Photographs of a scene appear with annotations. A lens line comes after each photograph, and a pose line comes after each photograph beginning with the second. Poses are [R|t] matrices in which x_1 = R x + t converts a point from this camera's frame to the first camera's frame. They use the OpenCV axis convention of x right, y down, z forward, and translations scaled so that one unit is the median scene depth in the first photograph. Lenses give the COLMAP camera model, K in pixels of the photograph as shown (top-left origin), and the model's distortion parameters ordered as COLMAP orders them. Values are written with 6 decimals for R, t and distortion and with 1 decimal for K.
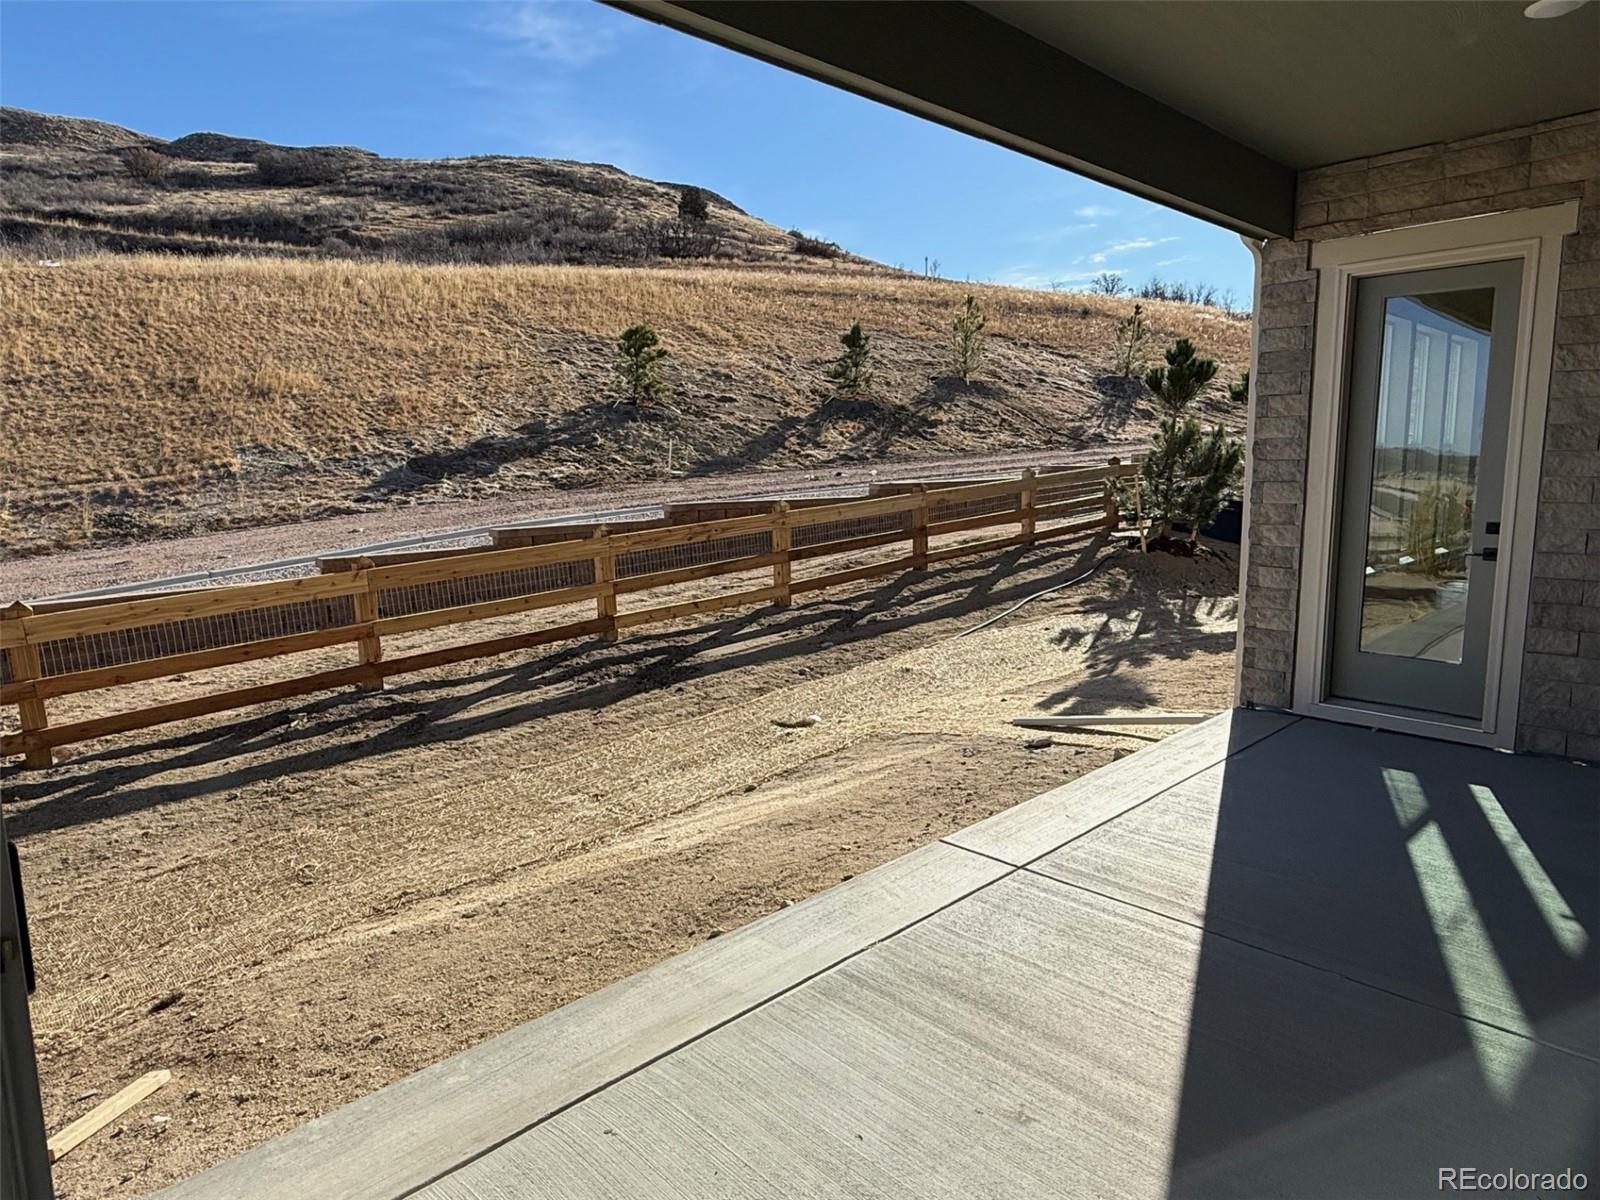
lens RADIAL K [[971.6, 0, 800.0], [0, 971.6, 600.0], [0, 0, 1]] dist [0.003618, 0.003445]
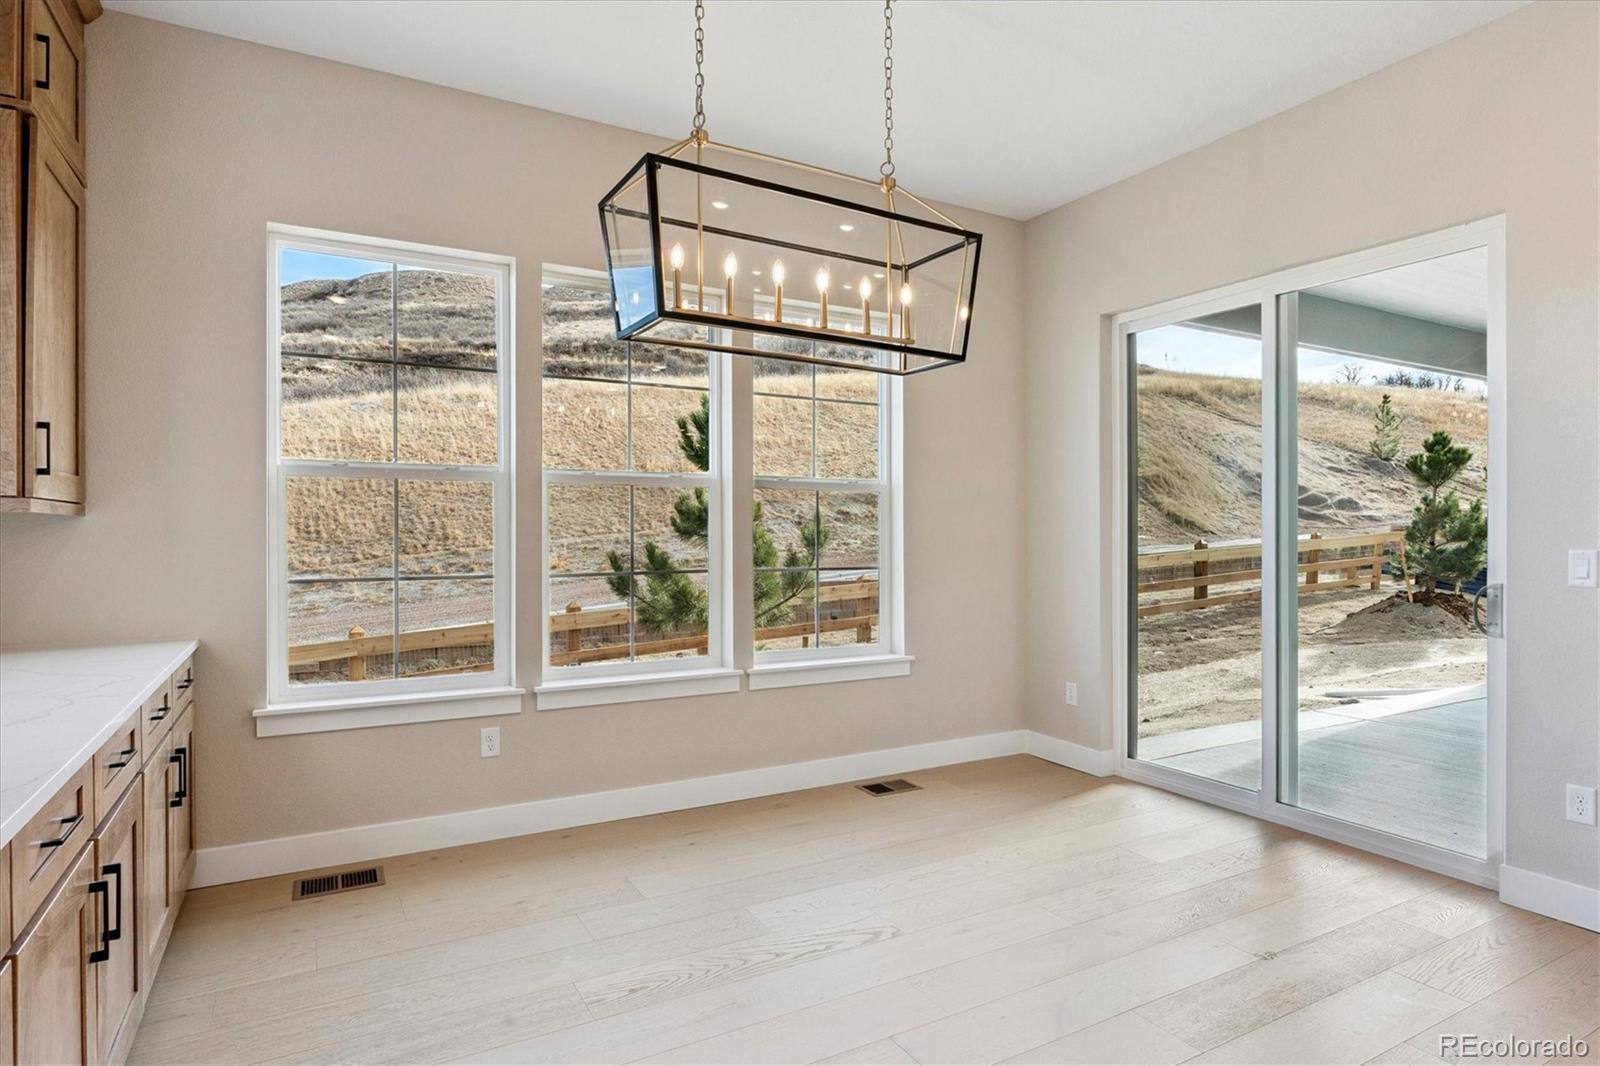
lens RADIAL K [[888.9, 0, 800.0], [0, 888.9, 533.0], [0, 0, 1]] dist [0.000348, 0.000842]
pose [[0.969047, 0.015174, -0.246411, -0.101749], [-0.049883, 0.989557, -0.135237, 0.047716], [0.241785, 0.143343, 0.959684, -0.237476]]
